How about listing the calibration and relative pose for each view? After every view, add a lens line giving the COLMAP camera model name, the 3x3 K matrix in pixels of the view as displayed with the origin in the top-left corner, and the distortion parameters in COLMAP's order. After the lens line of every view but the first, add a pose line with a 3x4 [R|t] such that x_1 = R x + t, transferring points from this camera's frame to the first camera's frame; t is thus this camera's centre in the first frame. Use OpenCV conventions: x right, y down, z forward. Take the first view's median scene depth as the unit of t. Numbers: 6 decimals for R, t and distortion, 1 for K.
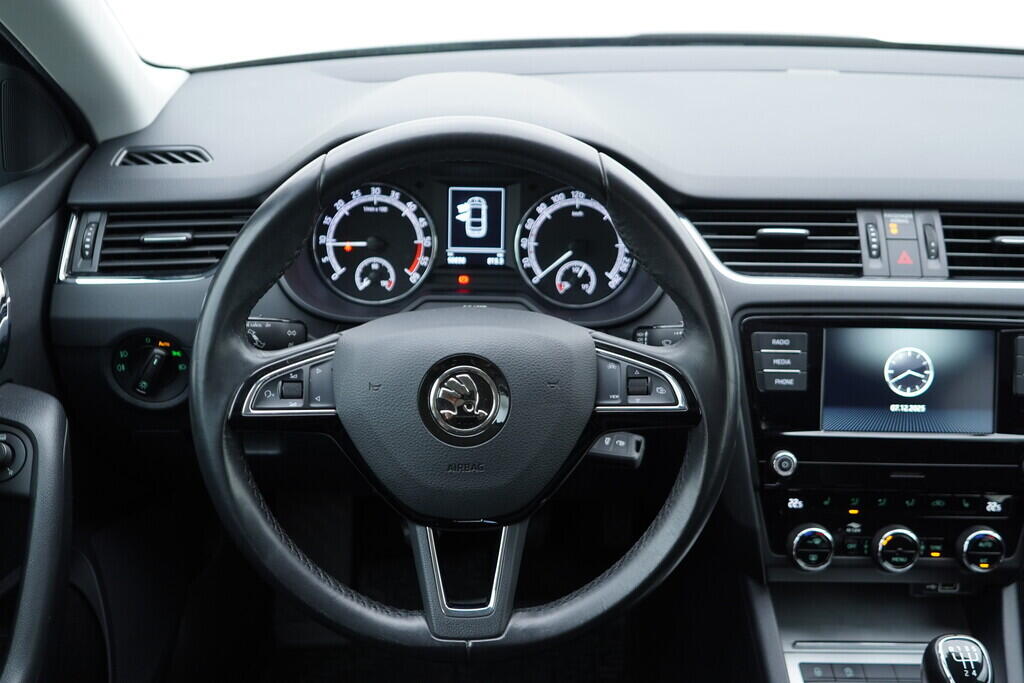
lens RADIAL K [[1058.5, 0, 506.4], [0, 1058.5, 330.5], [0, 0, 1]] dist [-0.000462, 0.000000]
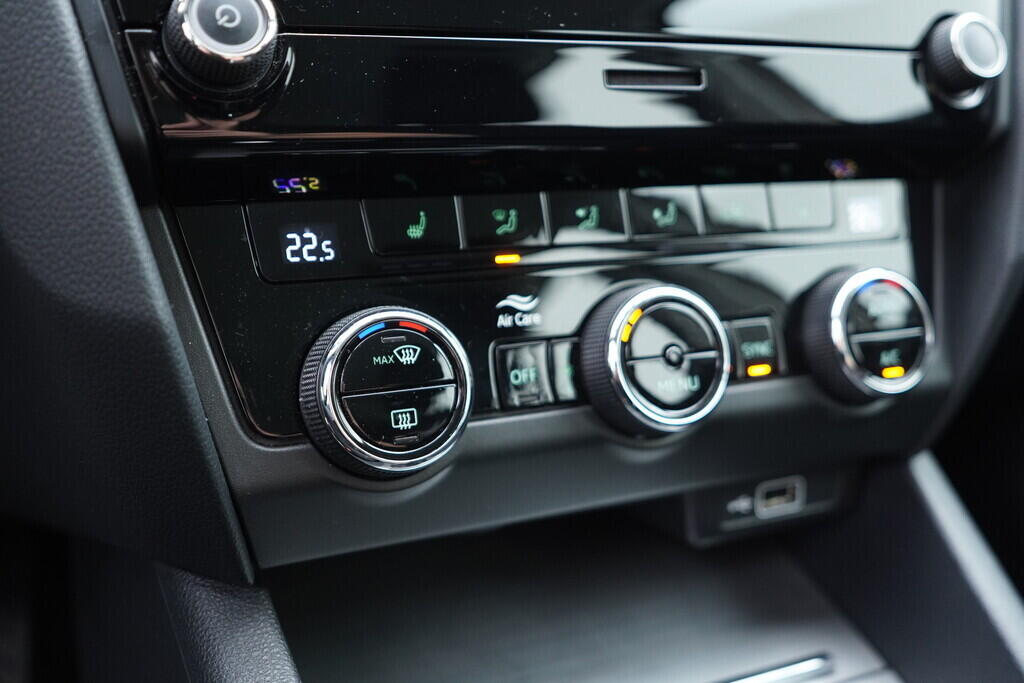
lens RADIAL K [[1058.5, 0, 520.5], [0, 1058.5, 338.5], [0, 0, 1]] dist [-0.000462, 0.000000]
pose [[0.901132, -0.109873, 0.419391, 0.207622], [0.178950, 0.975368, -0.128976, 0.234239], [-0.394890, 0.191275, 0.898597, 0.747212]]
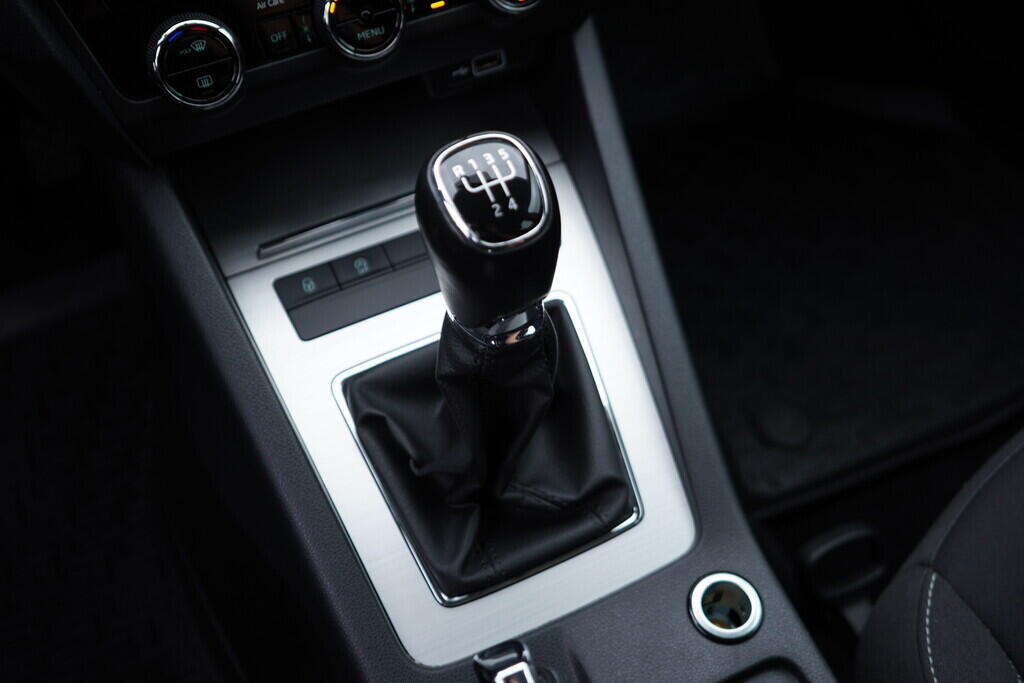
lens RADIAL K [[1058.5, 0, 510.7], [0, 1058.5, 343.8], [0, 0, 1]] dist [-0.000462, 0.000000]
pose [[0.904691, -0.362928, 0.223198, 0.264969], [0.255326, 0.881178, 0.397912, 0.162828], [-0.341090, -0.302999, 0.889859, 0.481727]]
